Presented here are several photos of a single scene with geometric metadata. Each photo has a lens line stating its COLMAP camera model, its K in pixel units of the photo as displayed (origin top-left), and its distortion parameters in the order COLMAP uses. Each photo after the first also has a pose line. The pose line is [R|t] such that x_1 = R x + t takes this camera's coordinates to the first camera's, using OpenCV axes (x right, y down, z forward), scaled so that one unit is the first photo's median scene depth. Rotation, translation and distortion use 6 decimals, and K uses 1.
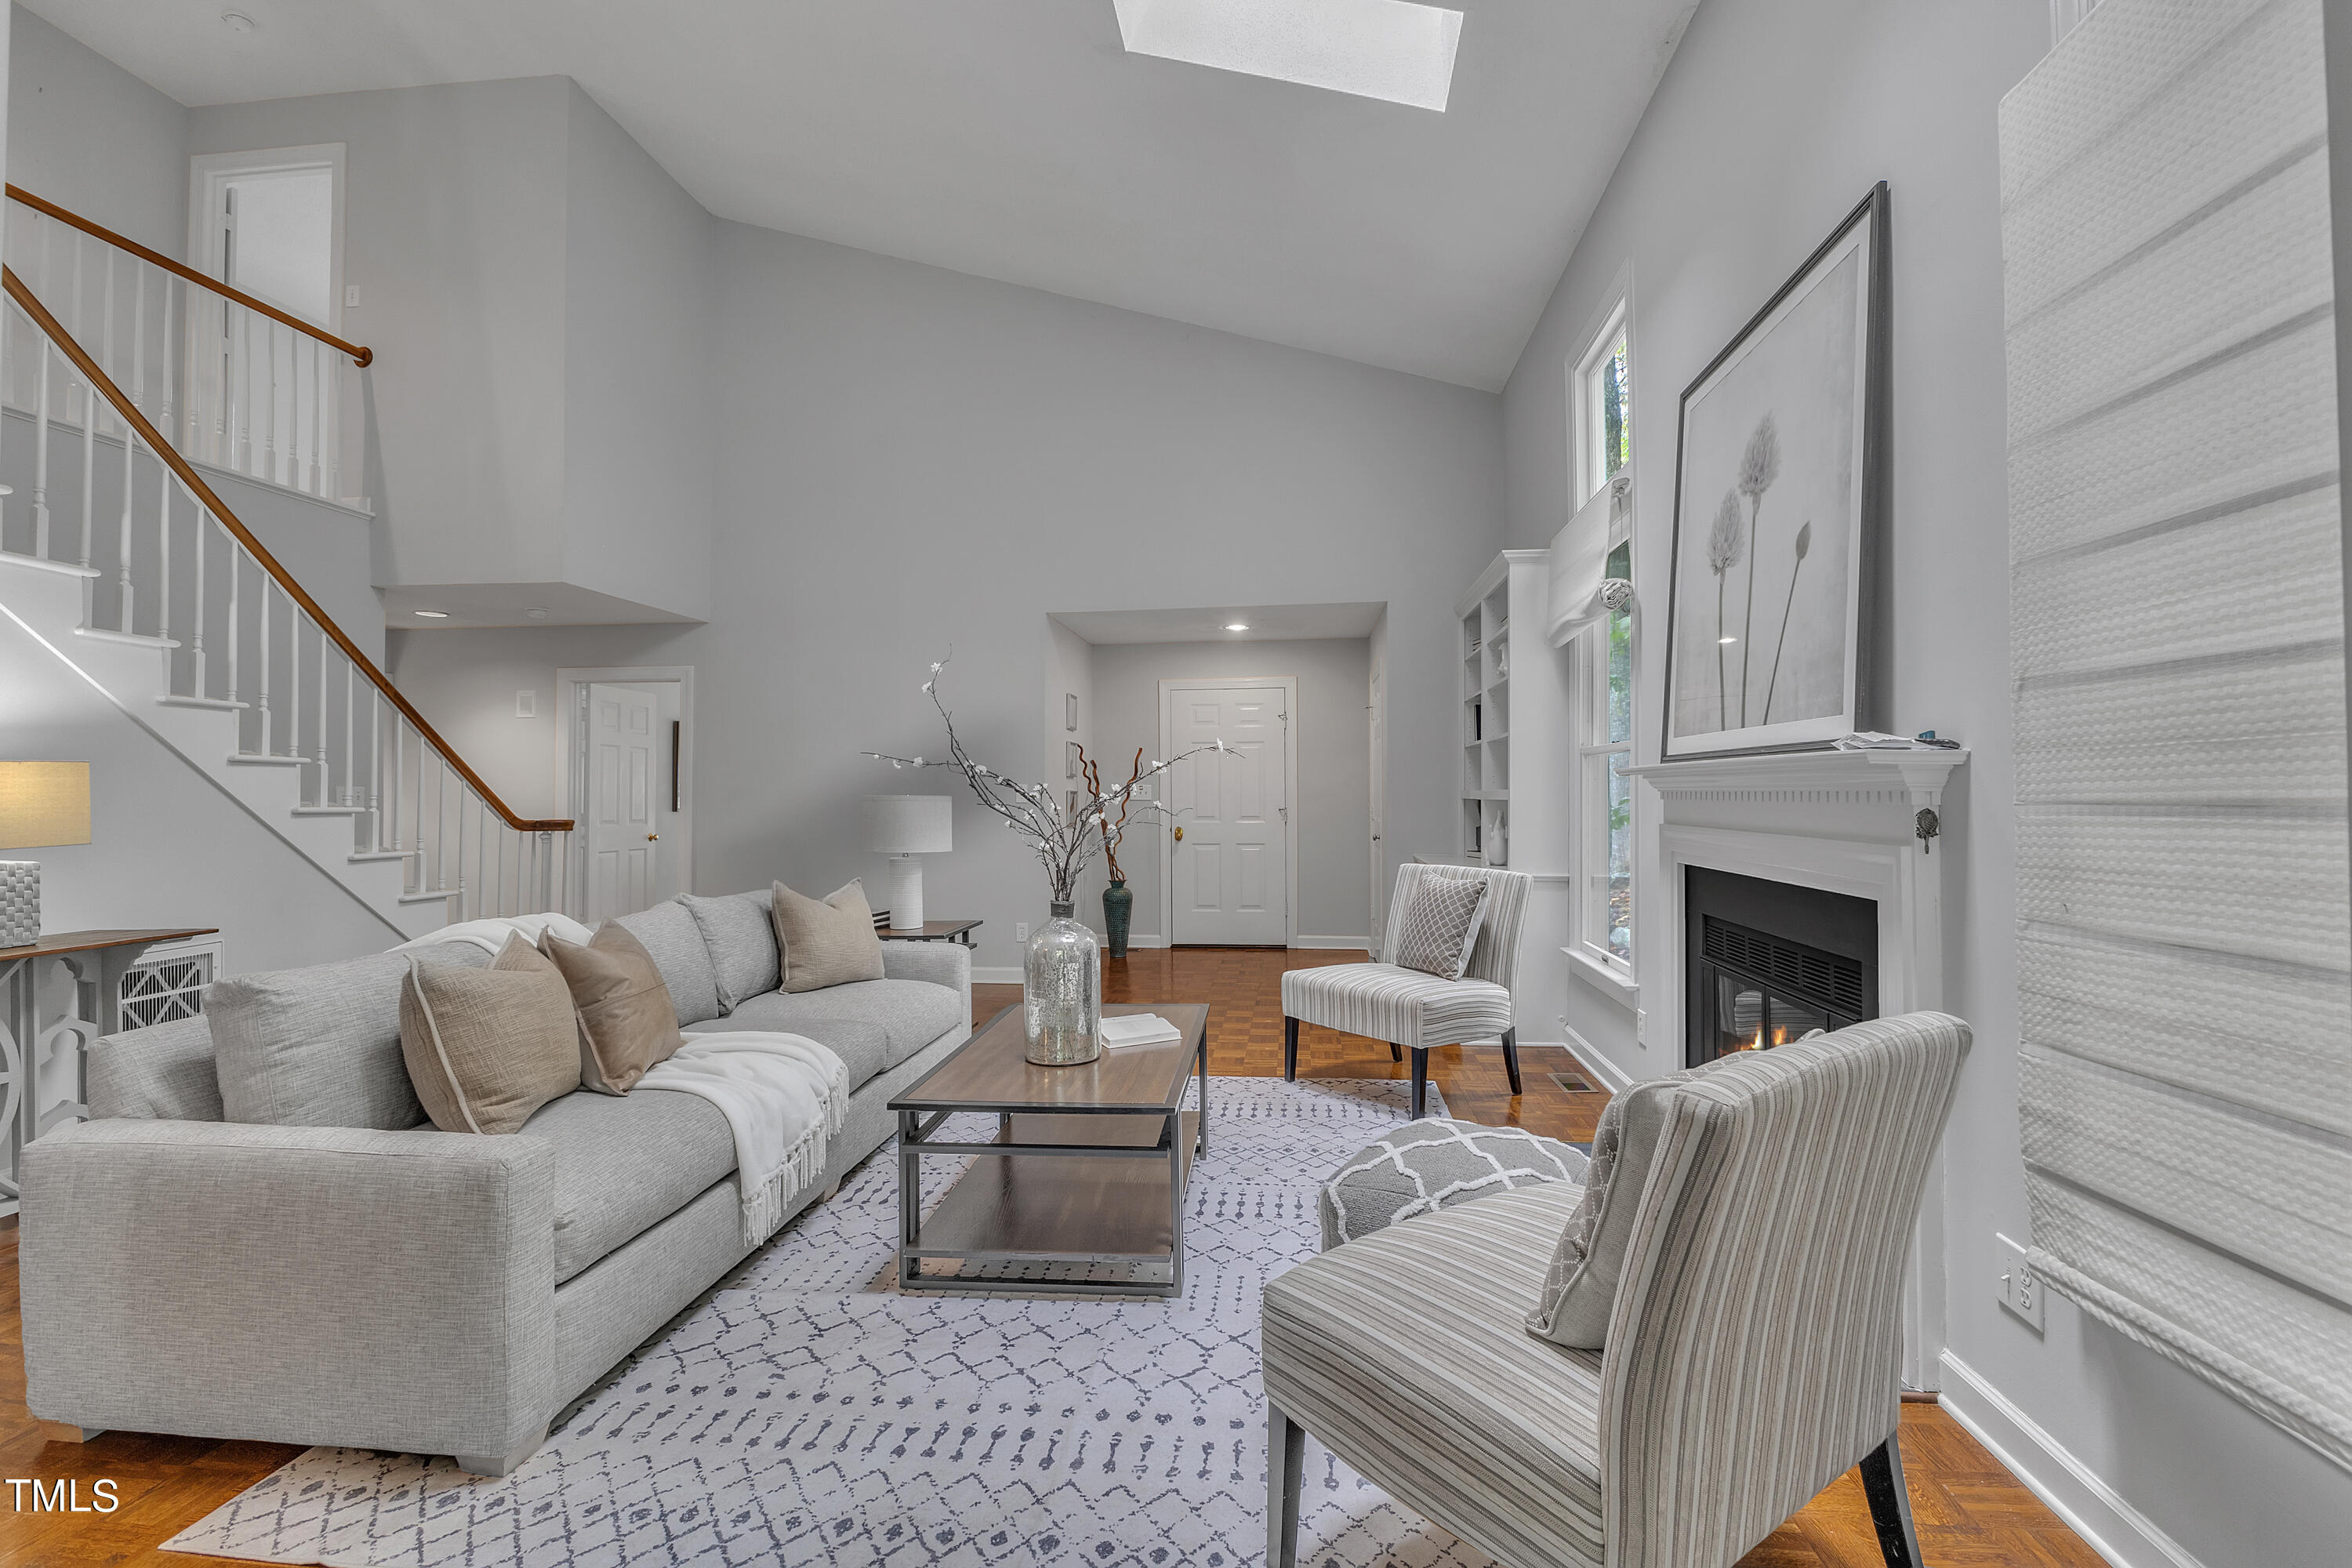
lens RADIAL K [[1037.6, 0, 1164.7], [0, 1037.6, 786.0], [0, 0, 1]] dist [-0.003584, -0.000508]
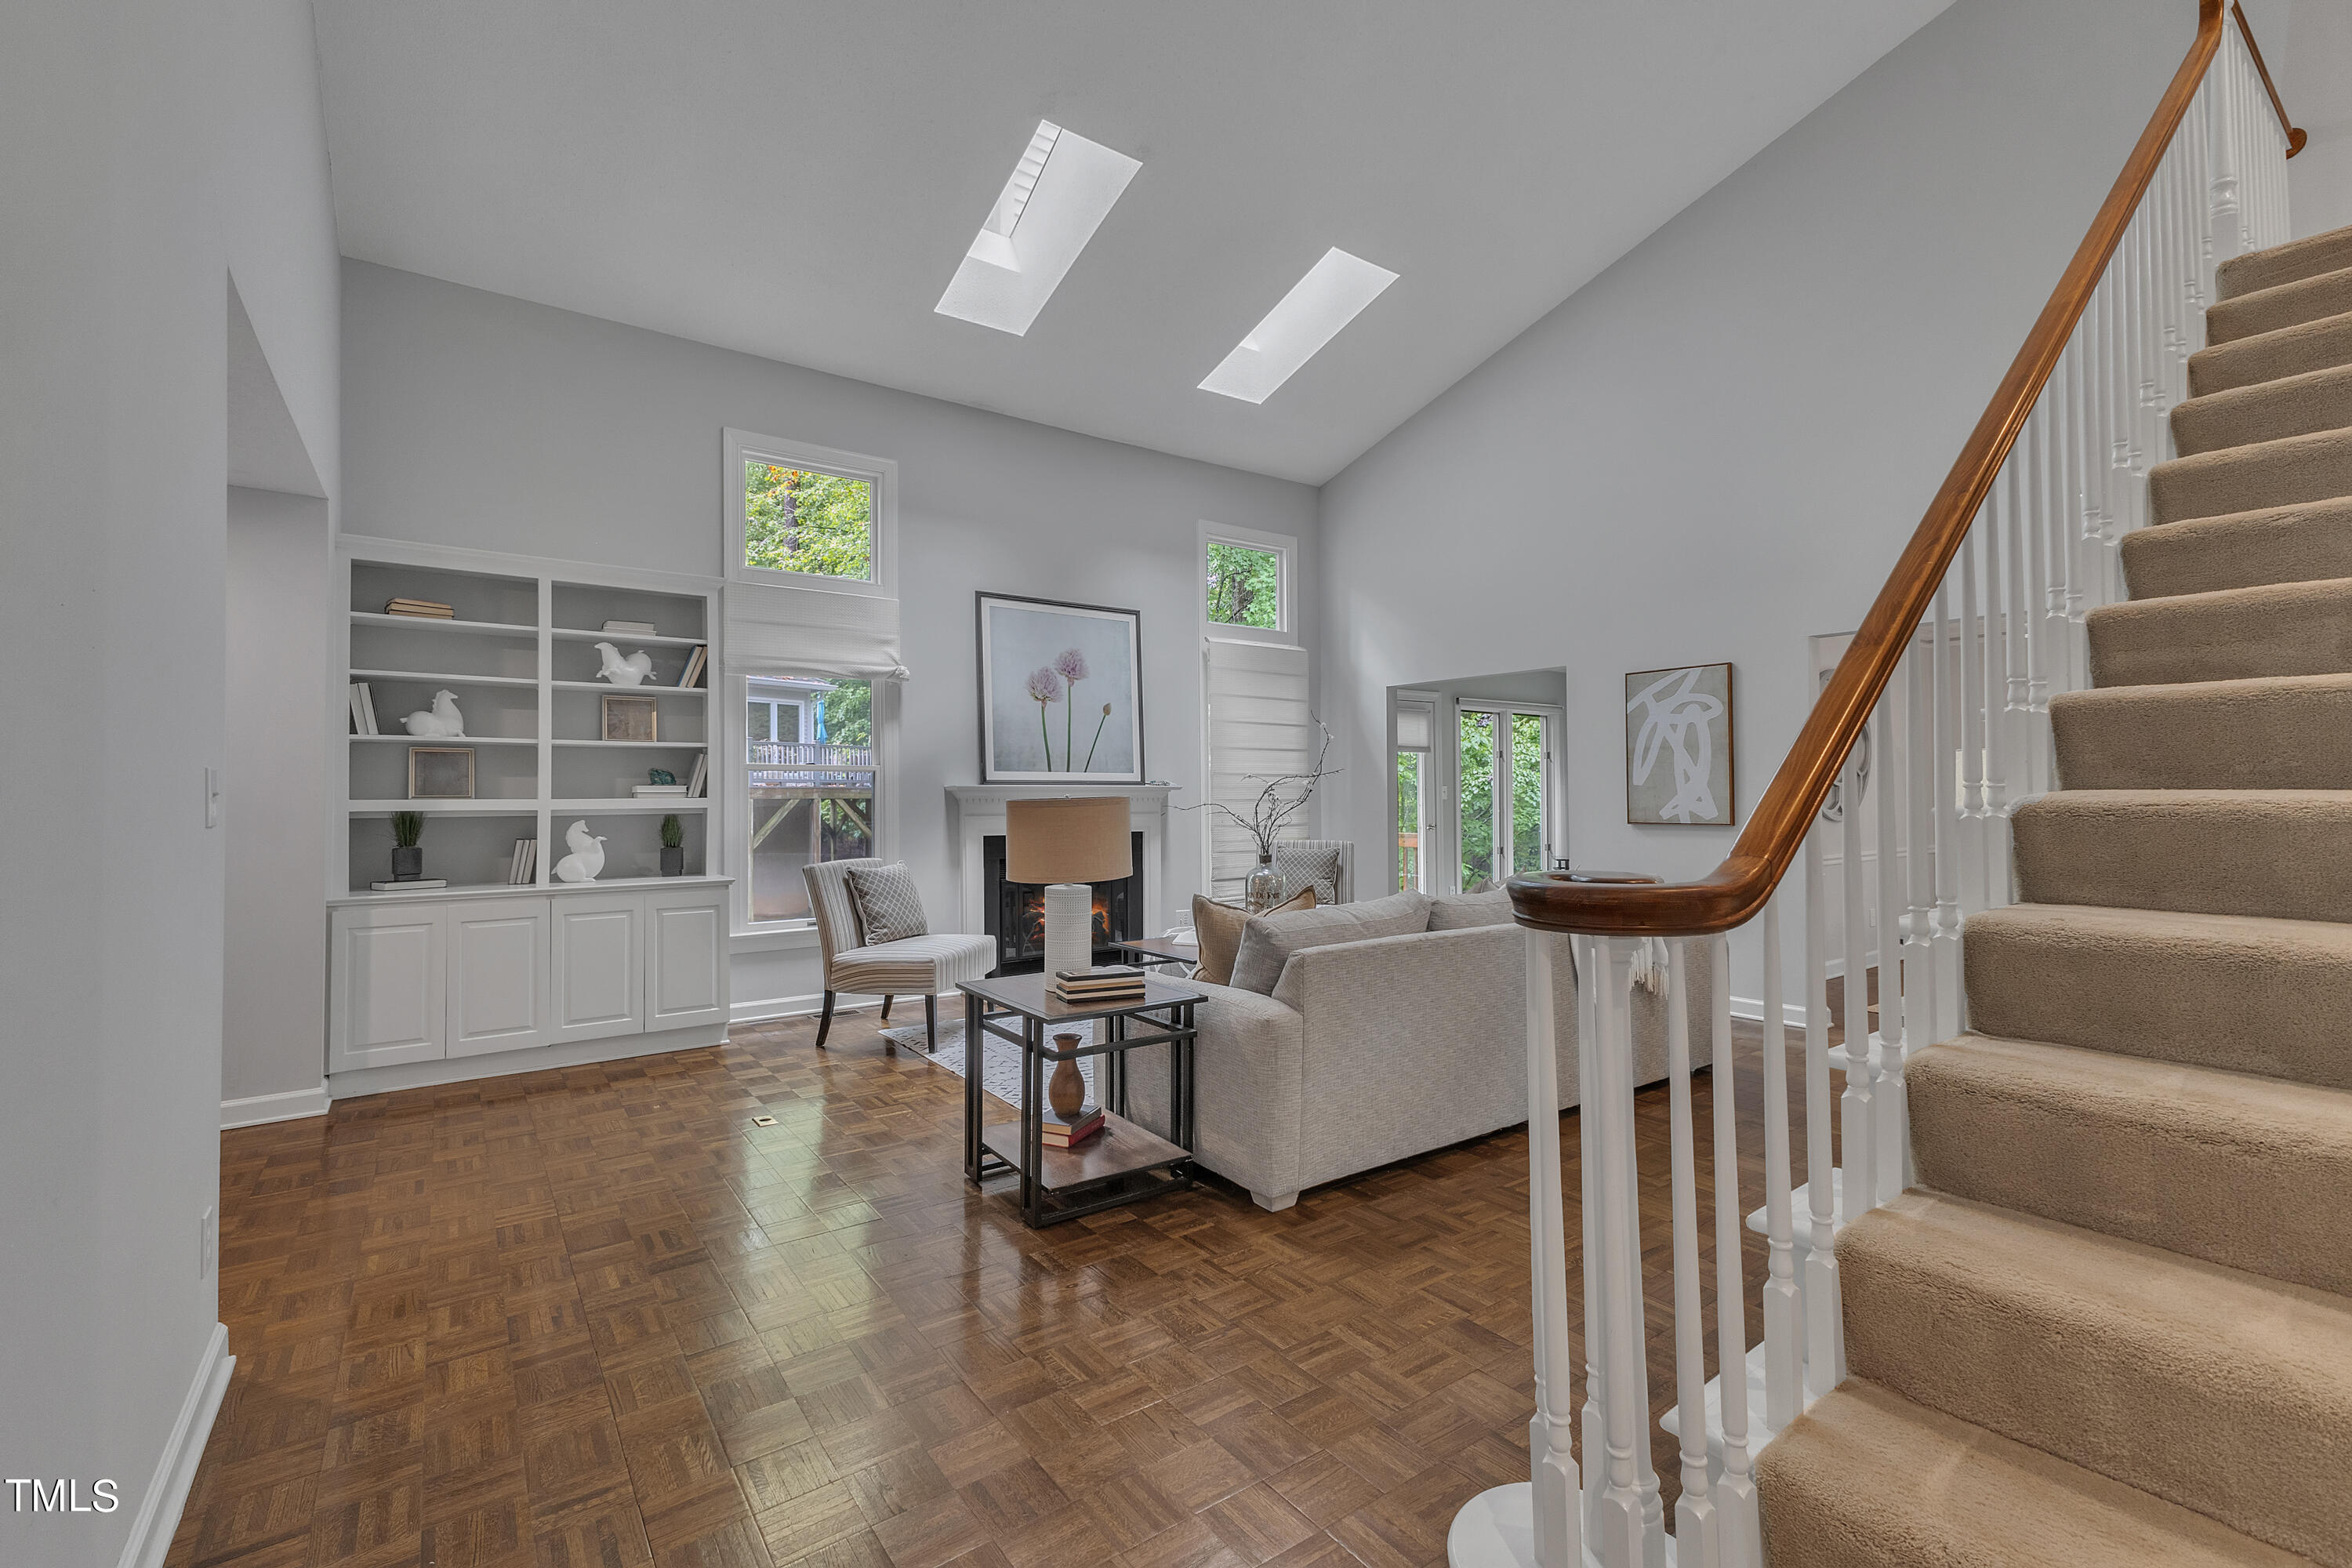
lens RADIAL K [[1037.6, 0, 1164.7], [0, 1037.6, 786.0], [0, 0, 1]] dist [-0.003584, -0.000508]
pose [[-0.669083, 0.020625, 0.742901, -1.126769], [0.006184, 0.999735, -0.022187, 0.024306], [-0.743162, -0.010251, -0.669033, 1.985390]]
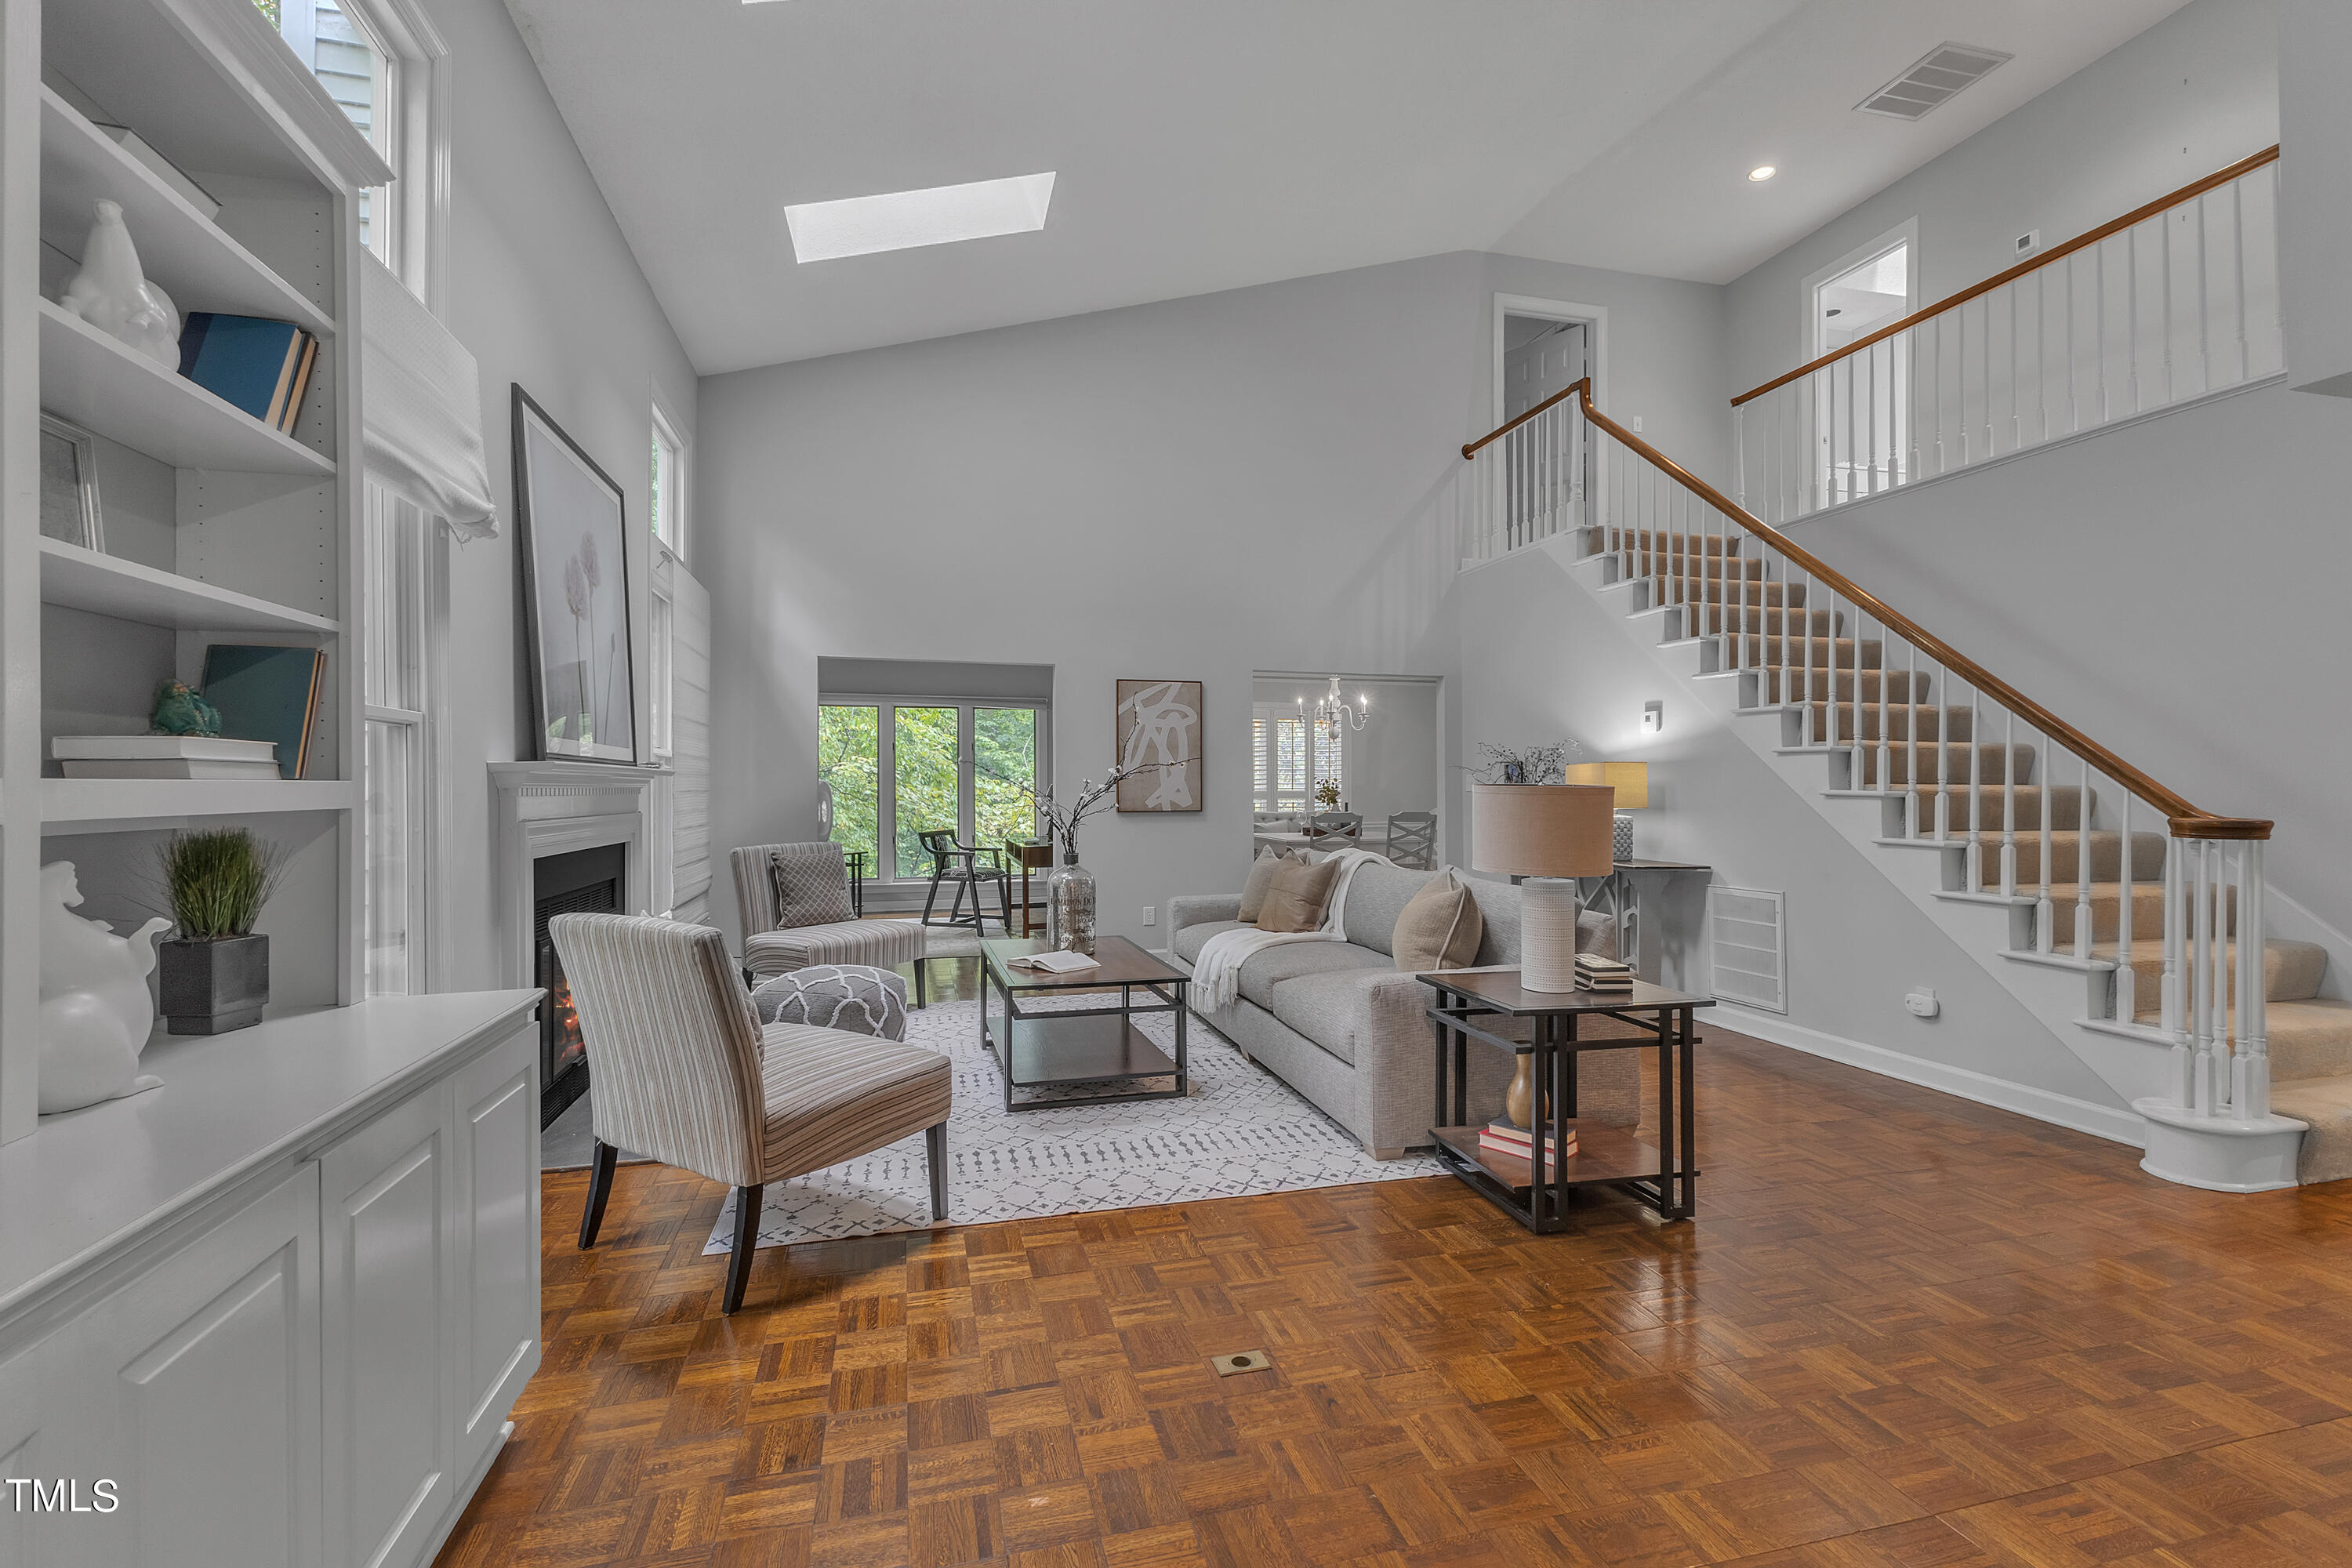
lens RADIAL K [[1043.9, 0, 1182.2], [0, 1043.9, 780.9], [0, 0, 1]] dist [0.000171, -0.000042]
pose [[-0.925306, 0.008194, -0.379134, 0.289594], [0.012637, 0.999878, -0.009232, 0.014232], [0.379011, -0.013333, -0.925296, 2.128171]]
